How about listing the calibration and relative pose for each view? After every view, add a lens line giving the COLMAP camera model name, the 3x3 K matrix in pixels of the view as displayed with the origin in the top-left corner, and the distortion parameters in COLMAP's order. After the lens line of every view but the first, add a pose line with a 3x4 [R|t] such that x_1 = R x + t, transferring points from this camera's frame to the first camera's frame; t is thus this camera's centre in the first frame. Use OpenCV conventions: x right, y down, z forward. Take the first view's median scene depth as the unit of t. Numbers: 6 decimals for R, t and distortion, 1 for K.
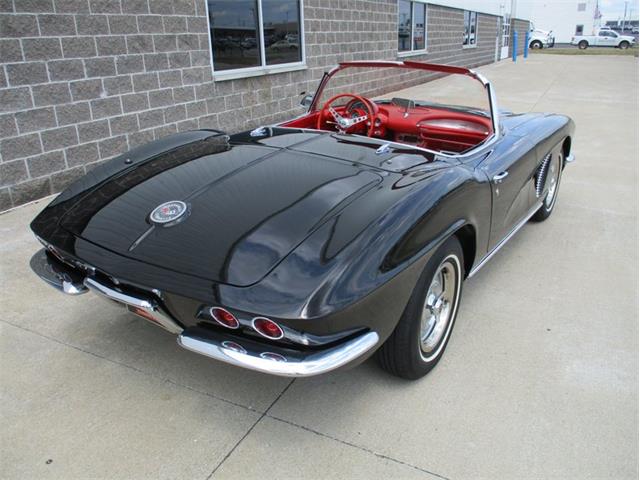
lens RADIAL K [[535.7, 0, 321.1], [0, 535.7, 237.9], [0, 0, 1]] dist [-0.036545, 0.008730]
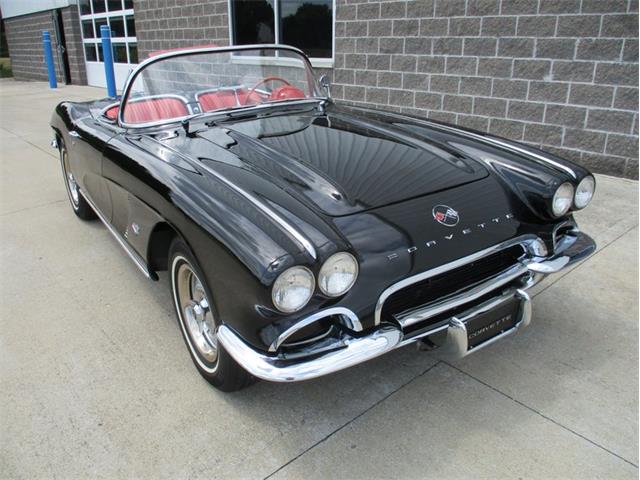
lens RADIAL K [[535.7, 0, 314.8], [0, 535.7, 236.9], [0, 0, 1]] dist [-0.036545, 0.008730]
pose [[-0.380973, 0.349419, -0.856018, 0.614402], [-0.320497, 0.818528, 0.476753, -0.333296], [0.867261, 0.455981, -0.199849, 0.899499]]
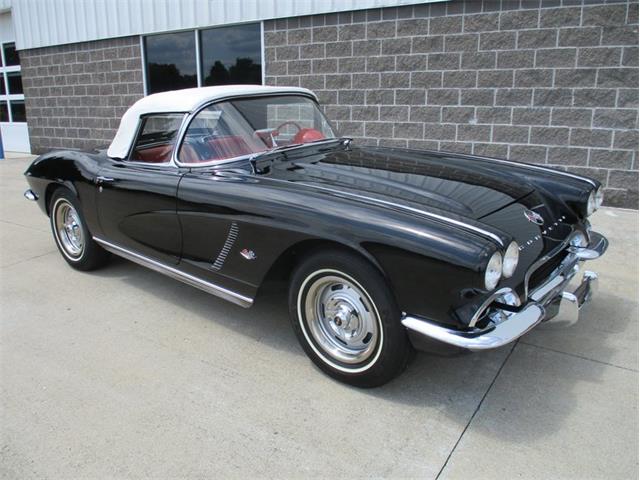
lens RADIAL K [[535.7, 0, 313.5], [0, 535.7, 237.5], [0, 0, 1]] dist [-0.036545, 0.008730]
pose [[-0.118252, 0.281252, -0.952320, 0.726875], [-0.348204, 0.886406, 0.305023, -0.261376], [0.929930, 0.367672, -0.006886, 0.736049]]
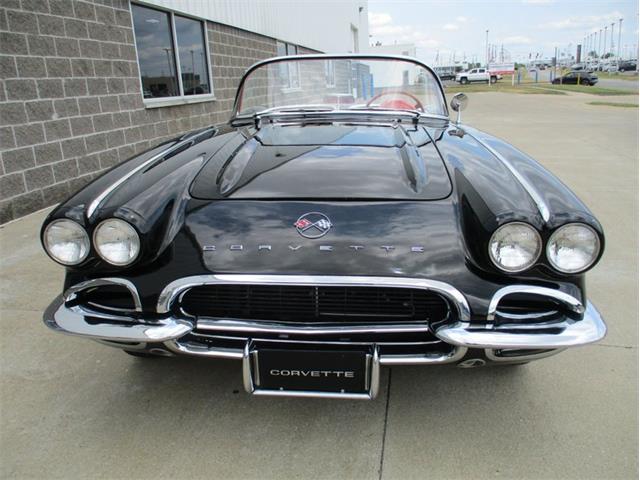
lens RADIAL K [[535.7, 0, 320.7], [0, 535.7, 234.1], [0, 0, 1]] dist [-0.036545, 0.008730]
pose [[0.959065, -0.103759, 0.263492, -0.208130], [0.129005, 0.988384, -0.080346, 0.077634], [-0.252095, 0.111049, 0.961310, -0.026890]]
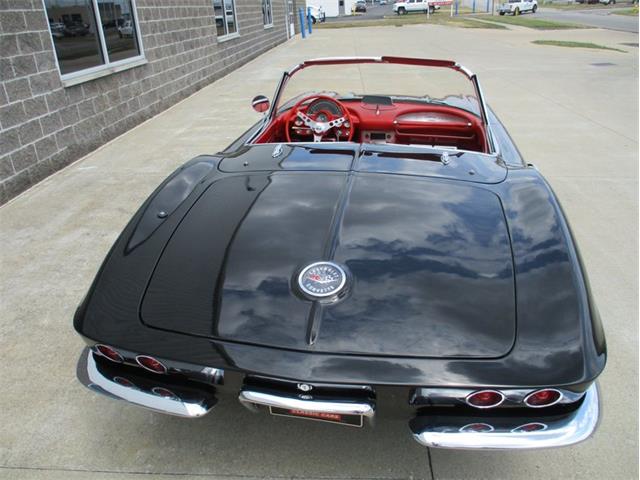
lens RADIAL K [[535.7, 0, 319.1], [0, 535.7, 237.0], [0, 0, 1]] dist [-0.036545, 0.008730]
pose [[0.919327, -0.179827, 0.350000, -0.200206], [0.168387, 0.983698, 0.063122, -0.057992], [-0.355645, 0.000906, 0.934621, 0.098587]]
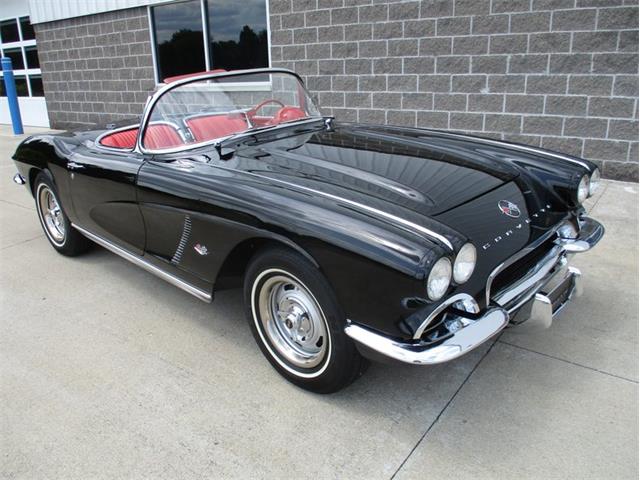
lens RADIAL K [[535.7, 0, 314.7], [0, 535.7, 237.4], [0, 0, 1]] dist [-0.036545, 0.008730]
pose [[-0.176413, 0.340802, -0.923435, 0.681248], [-0.321480, 0.866754, 0.381298, -0.292637], [0.930338, 0.364132, -0.043346, 0.786672]]
